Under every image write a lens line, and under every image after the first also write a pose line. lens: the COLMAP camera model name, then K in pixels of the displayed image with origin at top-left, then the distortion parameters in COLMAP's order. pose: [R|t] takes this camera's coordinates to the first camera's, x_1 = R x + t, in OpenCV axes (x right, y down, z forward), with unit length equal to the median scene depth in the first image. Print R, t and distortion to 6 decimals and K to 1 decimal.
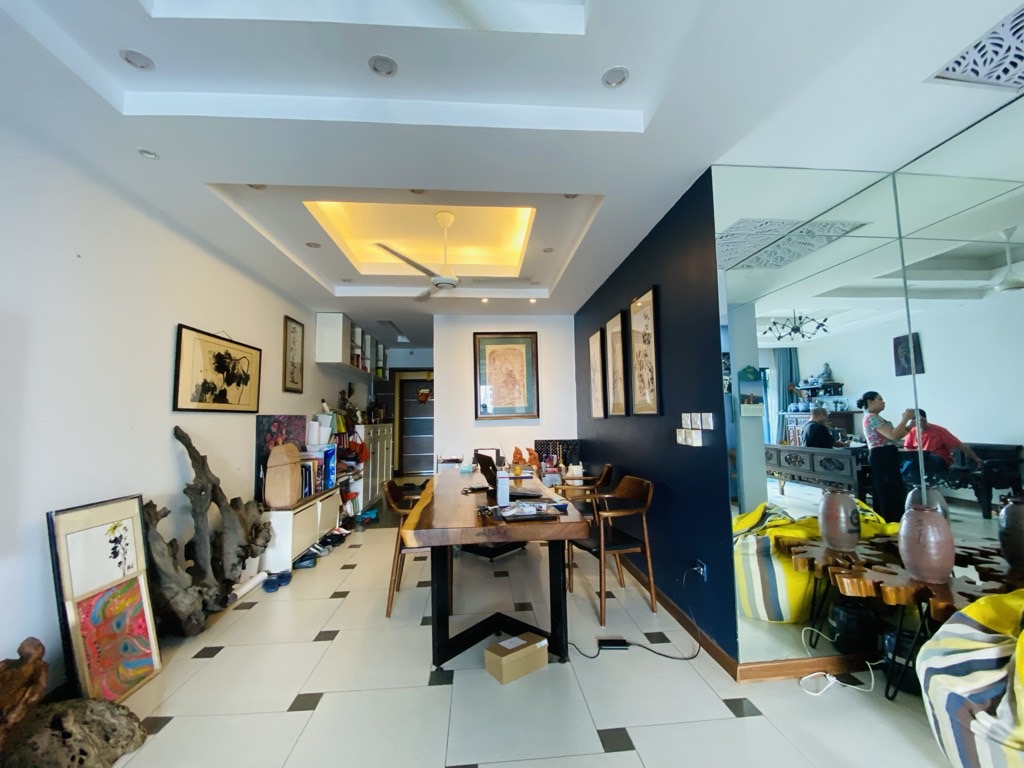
lens RADIAL K [[411.0, 0, 518.2], [0, 411.0, 384.4], [0, 0, 1]] dist [0.028713, -0.025383]
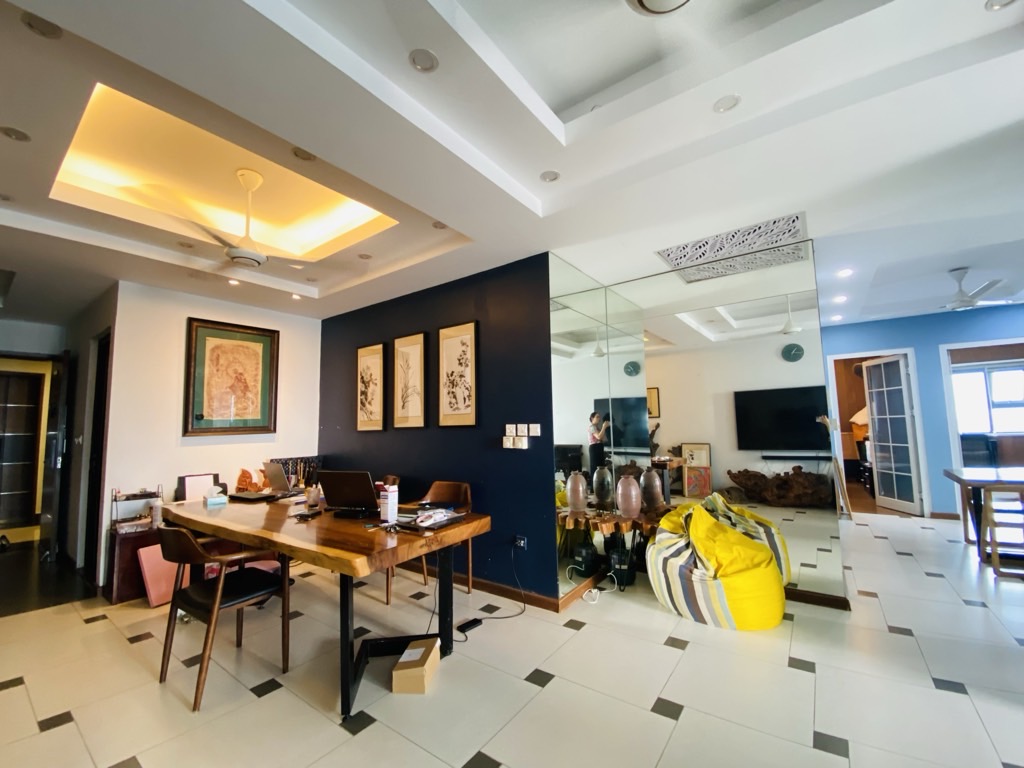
lens RADIAL K [[411.0, 0, 518.2], [0, 411.0, 384.4], [0, 0, 1]] dist [0.028713, -0.025383]
pose [[0.654894, 0.079017, 0.751579, -0.317885], [-0.048933, 0.996865, -0.062168, 0.013434], [-0.754135, 0.003937, 0.656707, 0.075473]]
